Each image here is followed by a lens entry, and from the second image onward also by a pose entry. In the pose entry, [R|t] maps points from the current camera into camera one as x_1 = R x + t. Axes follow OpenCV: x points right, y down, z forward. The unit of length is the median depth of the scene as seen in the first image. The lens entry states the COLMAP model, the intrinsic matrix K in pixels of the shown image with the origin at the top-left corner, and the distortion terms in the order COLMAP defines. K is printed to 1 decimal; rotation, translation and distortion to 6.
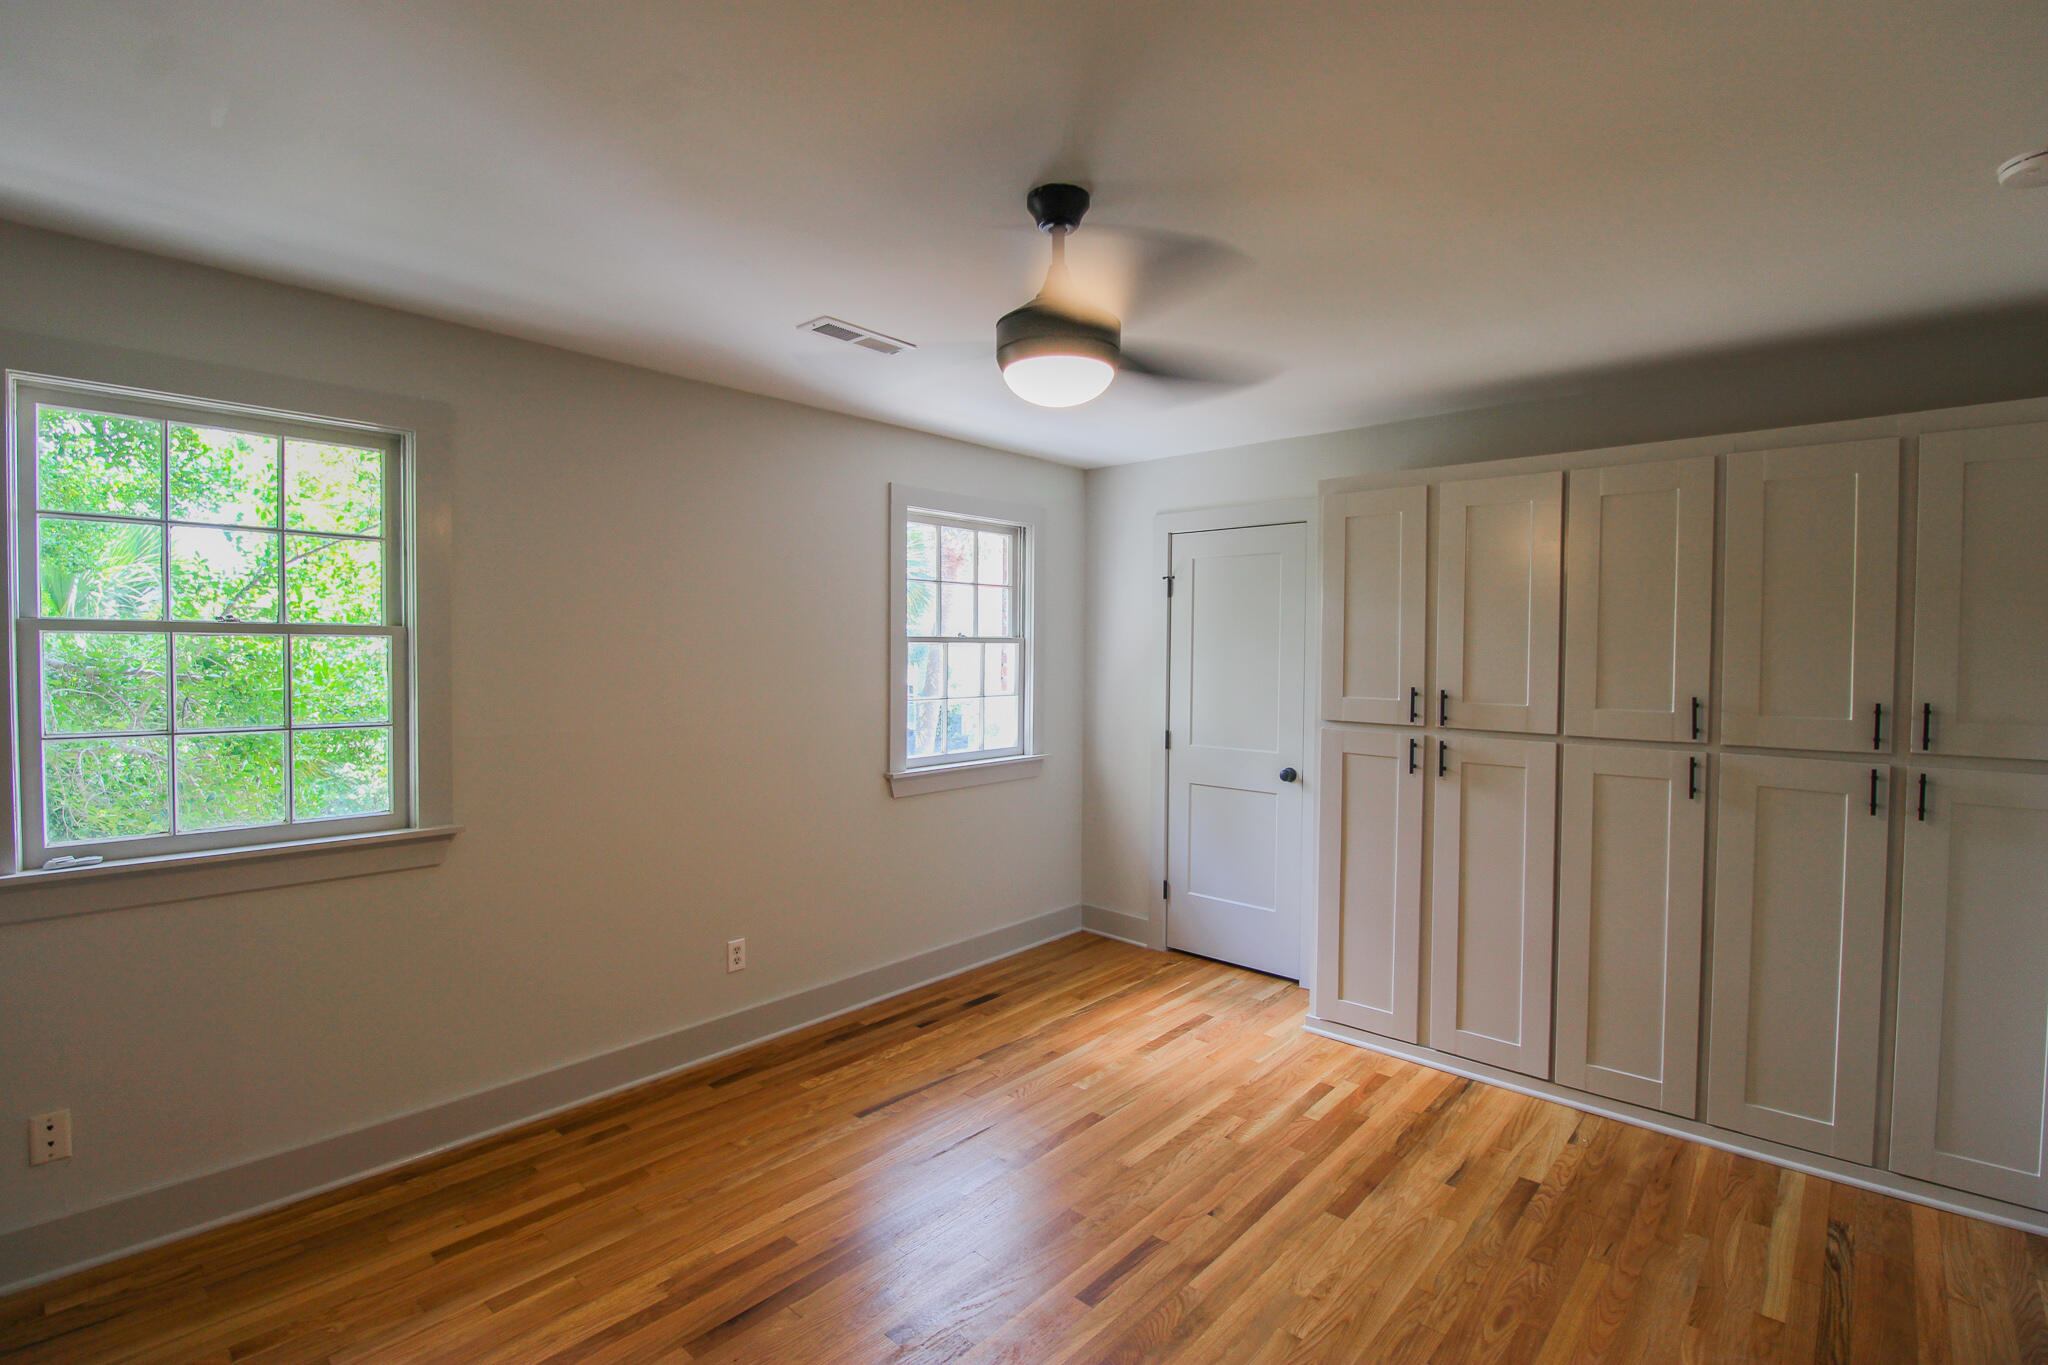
lens RADIAL K [[961.1, 0, 1036.6], [0, 961.1, 677.0], [0, 0, 1]] dist [-0.001464, -0.011415]
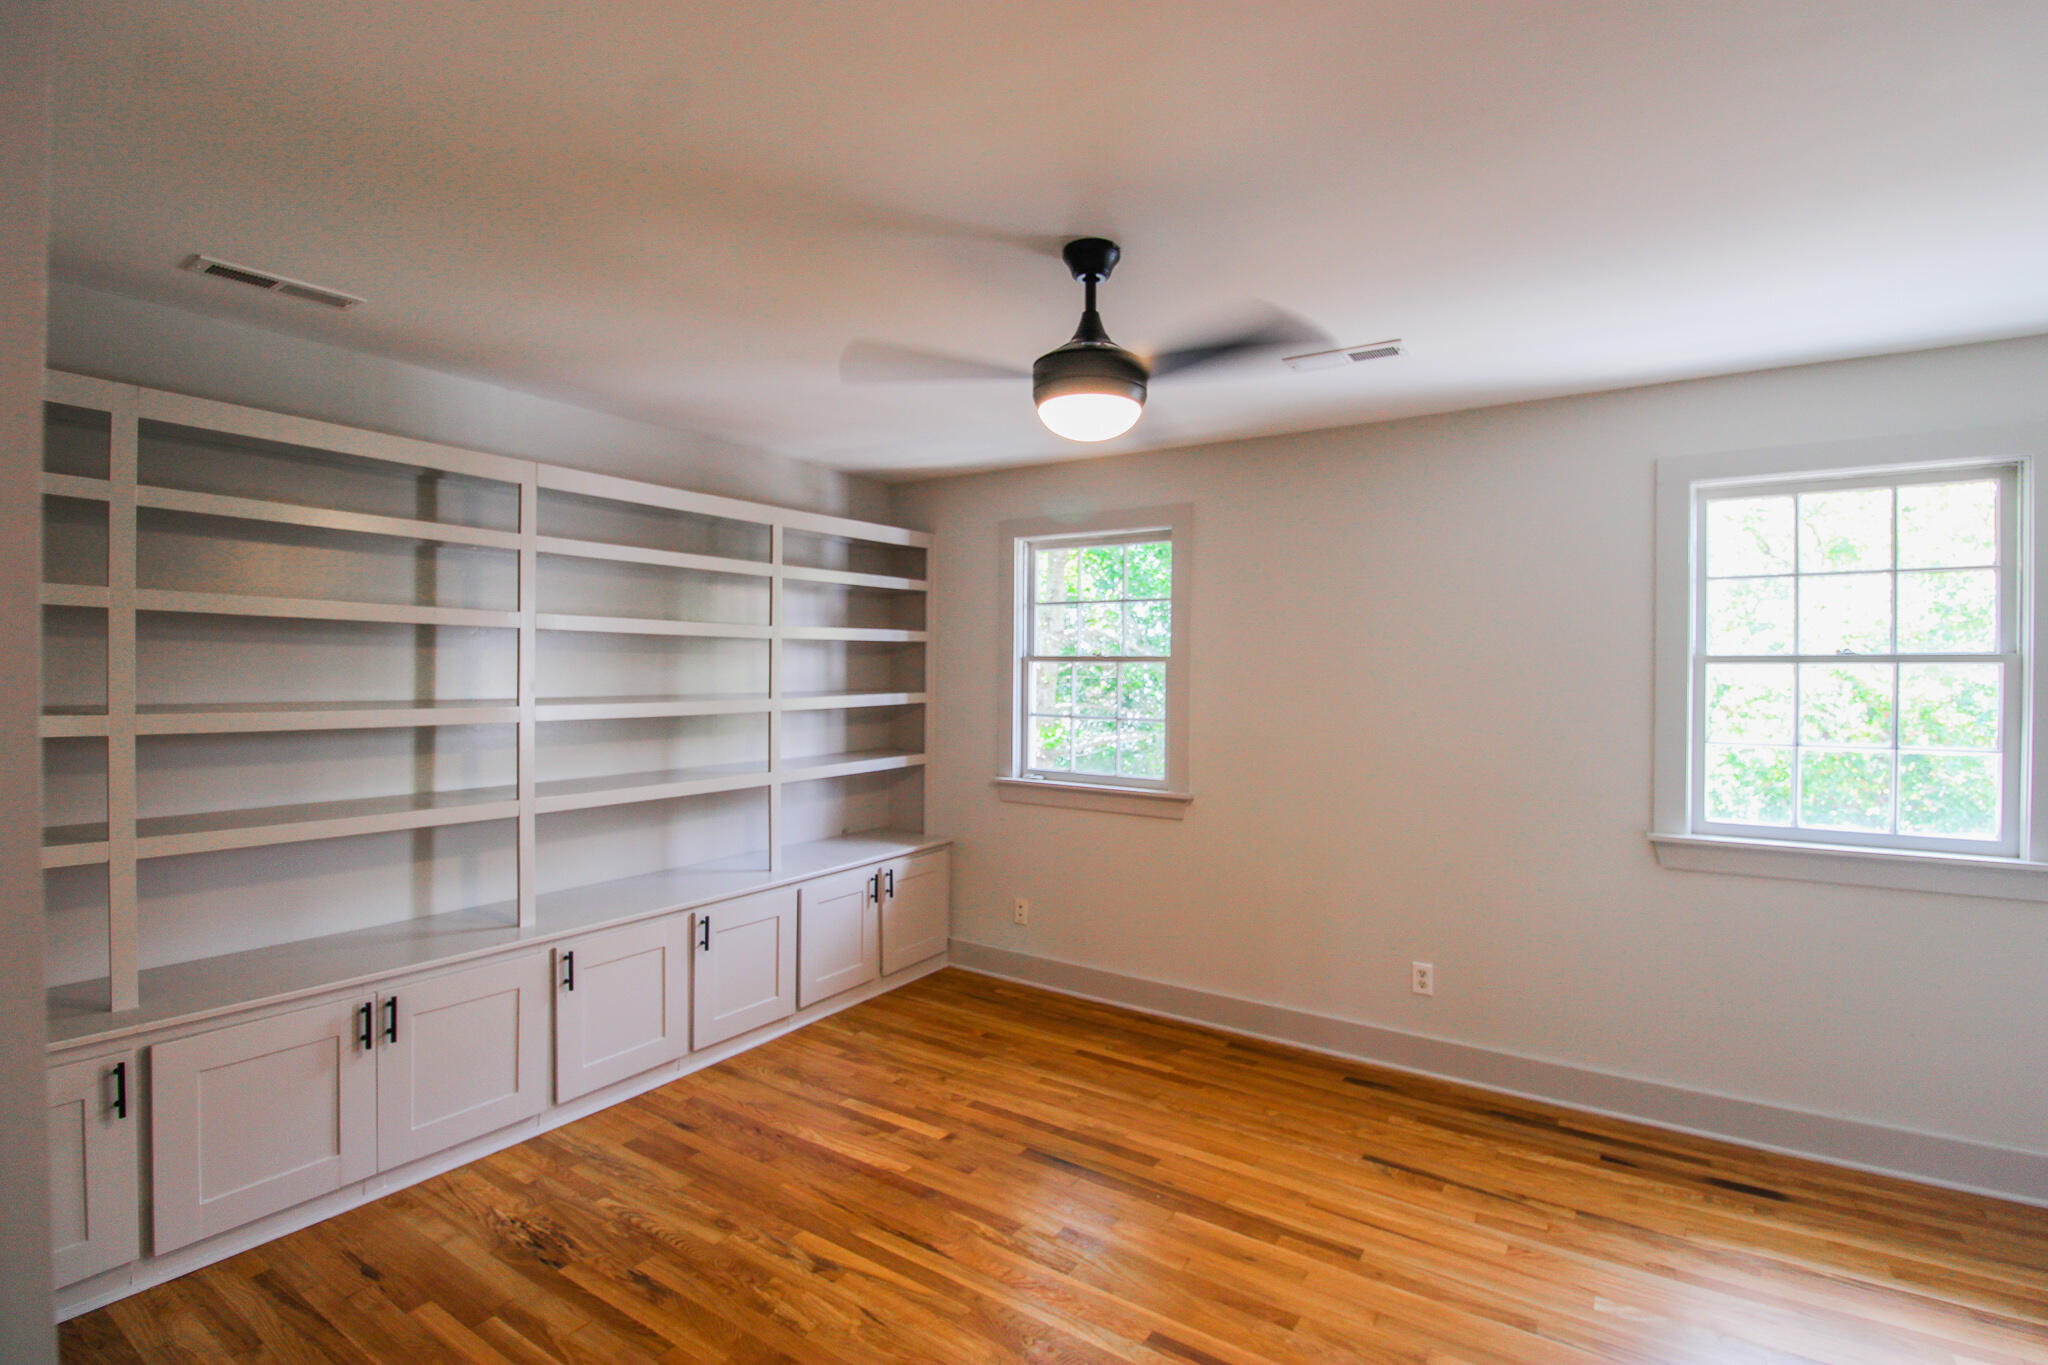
lens RADIAL K [[961.1, 0, 1036.1], [0, 961.1, 675.7], [0, 0, 1]] dist [-0.001464, -0.011415]
pose [[0.131584, -0.001023, -0.991305, 0.622925], [-0.036806, 0.999305, -0.005917, -0.003763], [0.990622, 0.037265, 0.131455, 0.460247]]
